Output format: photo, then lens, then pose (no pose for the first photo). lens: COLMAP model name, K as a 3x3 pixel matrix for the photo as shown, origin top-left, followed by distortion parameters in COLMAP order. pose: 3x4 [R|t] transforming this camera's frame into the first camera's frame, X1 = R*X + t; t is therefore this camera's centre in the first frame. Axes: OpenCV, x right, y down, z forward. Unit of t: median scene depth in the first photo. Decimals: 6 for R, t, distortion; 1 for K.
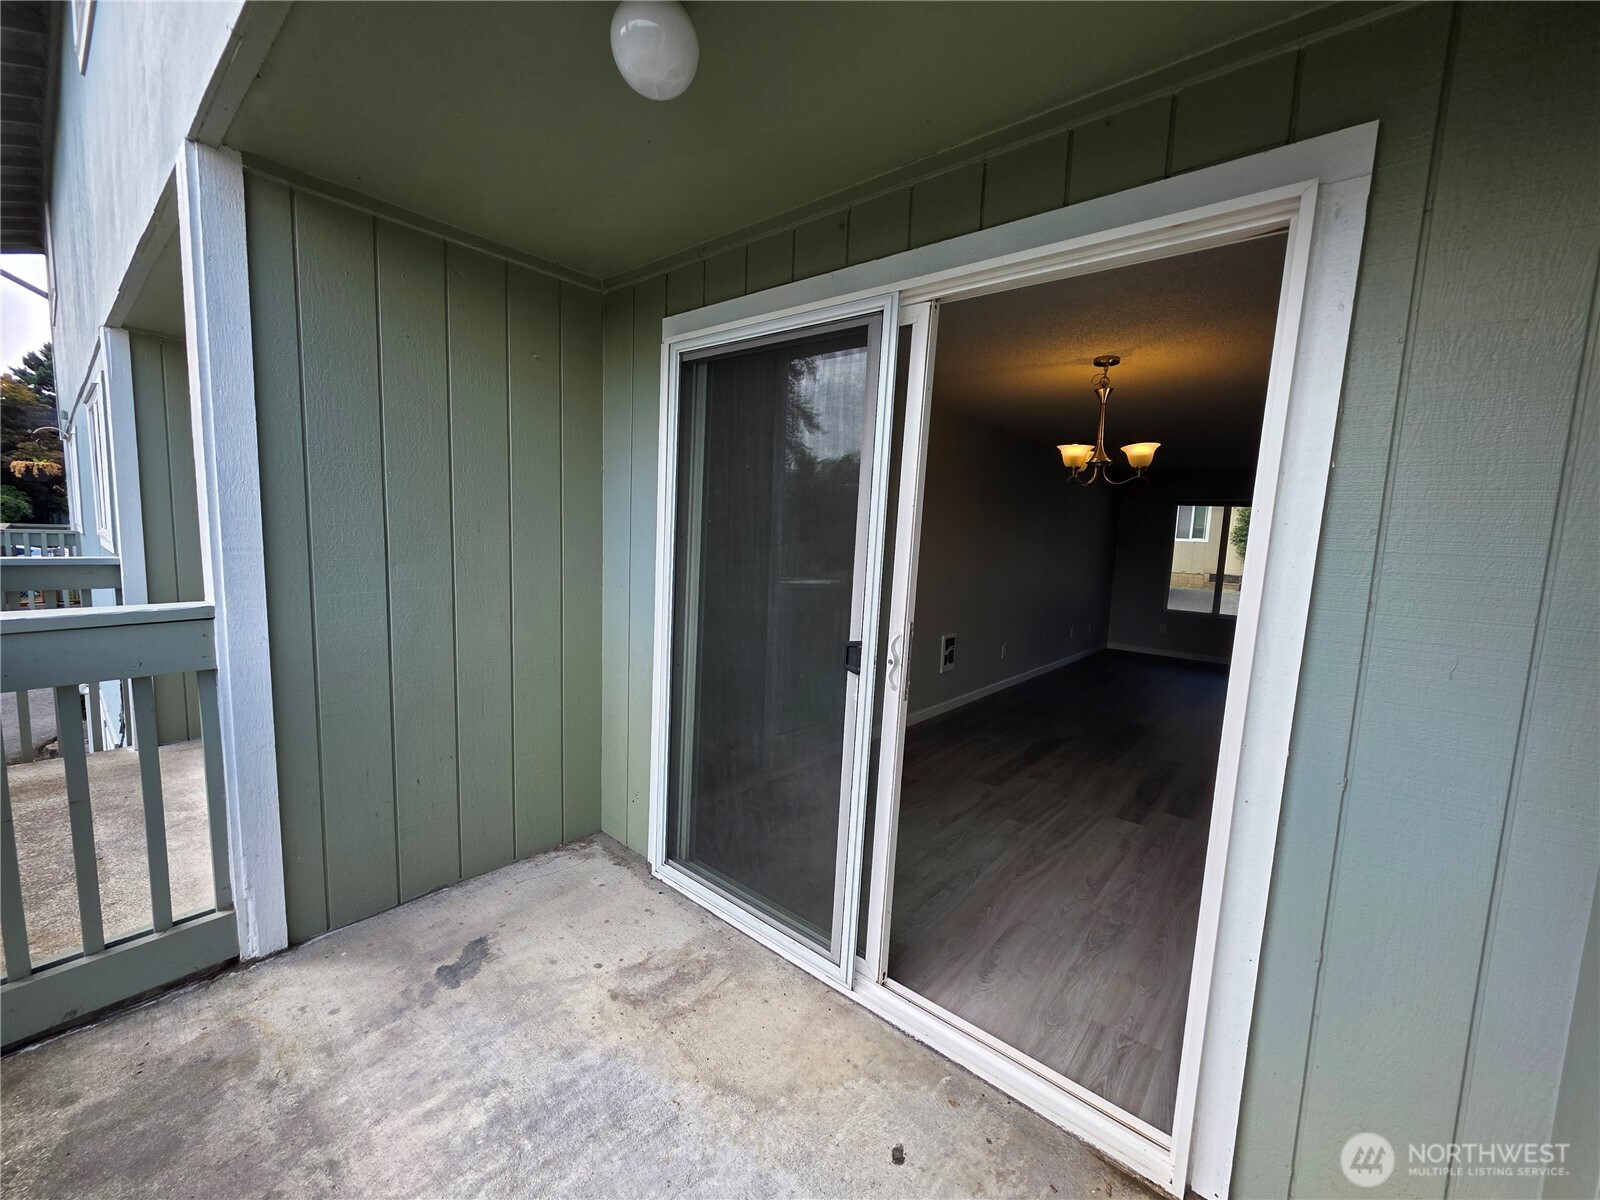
lens RADIAL K [[646.9, 0, 800.9], [0, 646.9, 603.8], [0, 0, 1]] dist [0.001362, -0.000163]
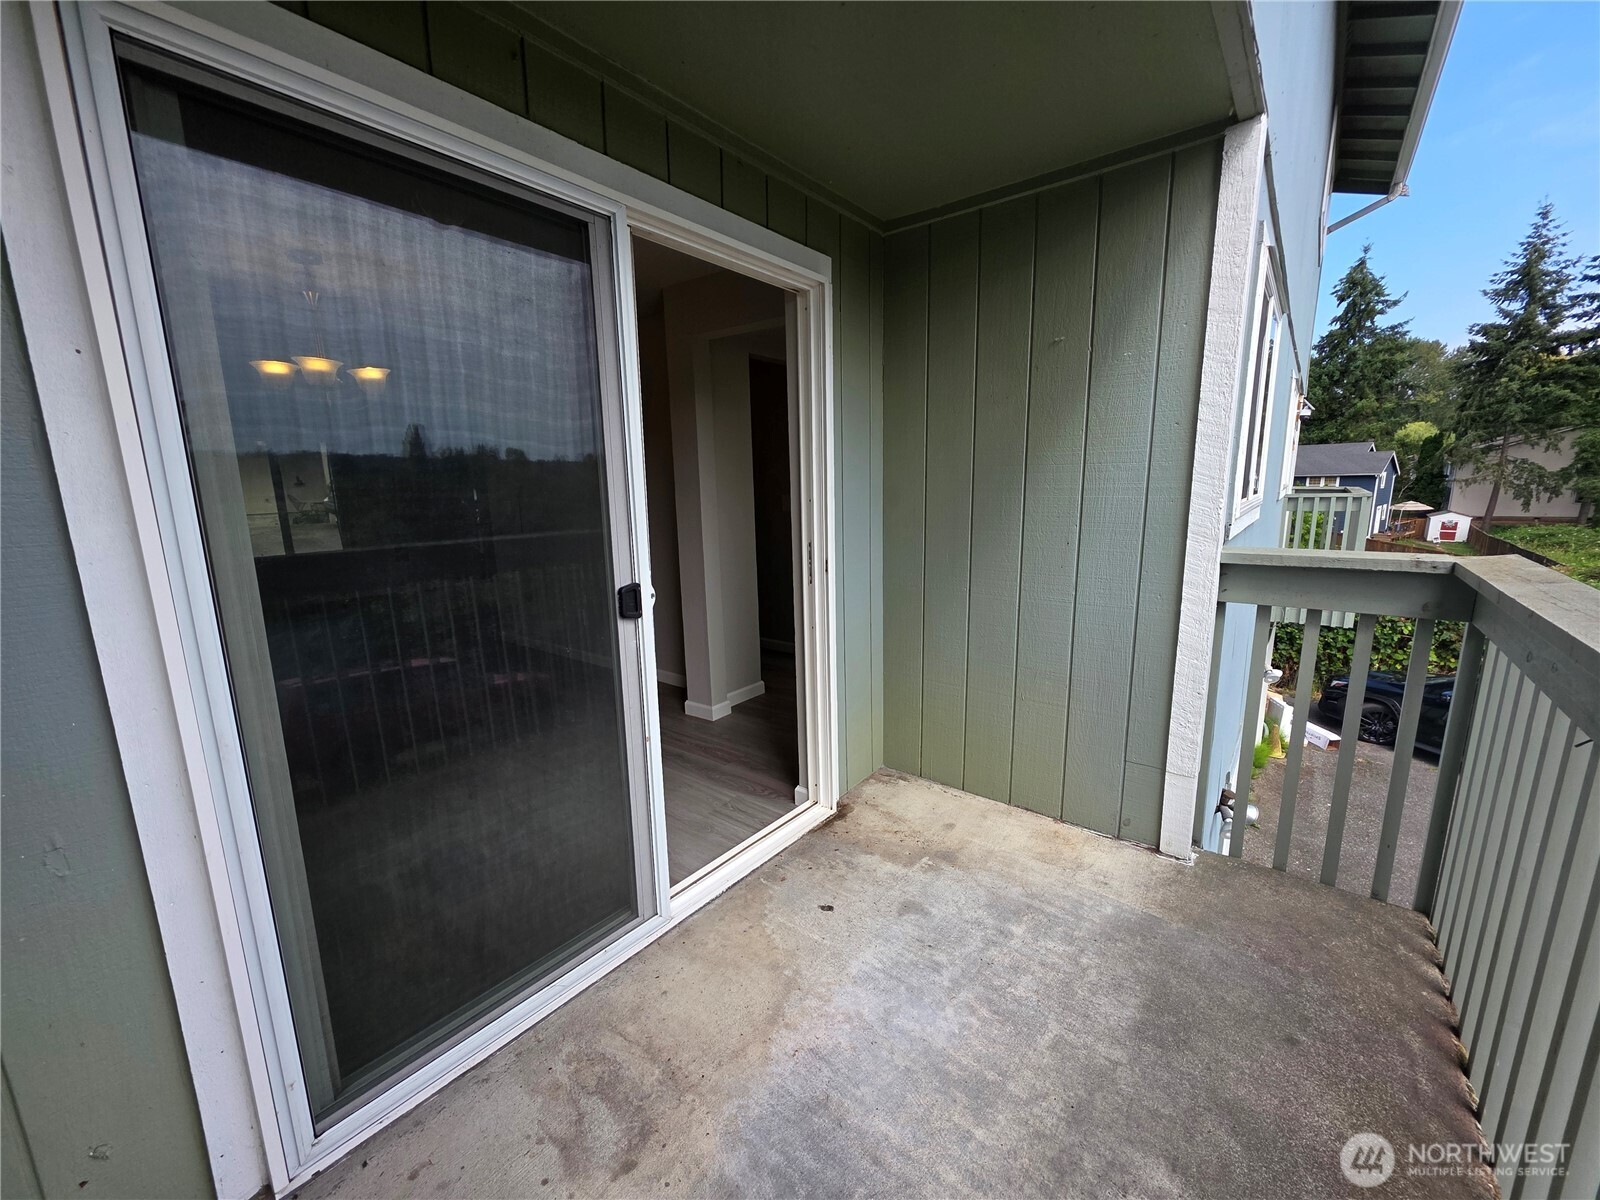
lens RADIAL K [[646.9, 0, 800.9], [0, 646.9, 603.8], [0, 0, 1]] dist [0.001362, -0.000163]
pose [[-0.039186, -0.229743, 0.972462, -0.858857], [0.125407, 0.964384, 0.232888, -0.104213], [-0.991331, 0.131079, -0.008979, 0.783775]]
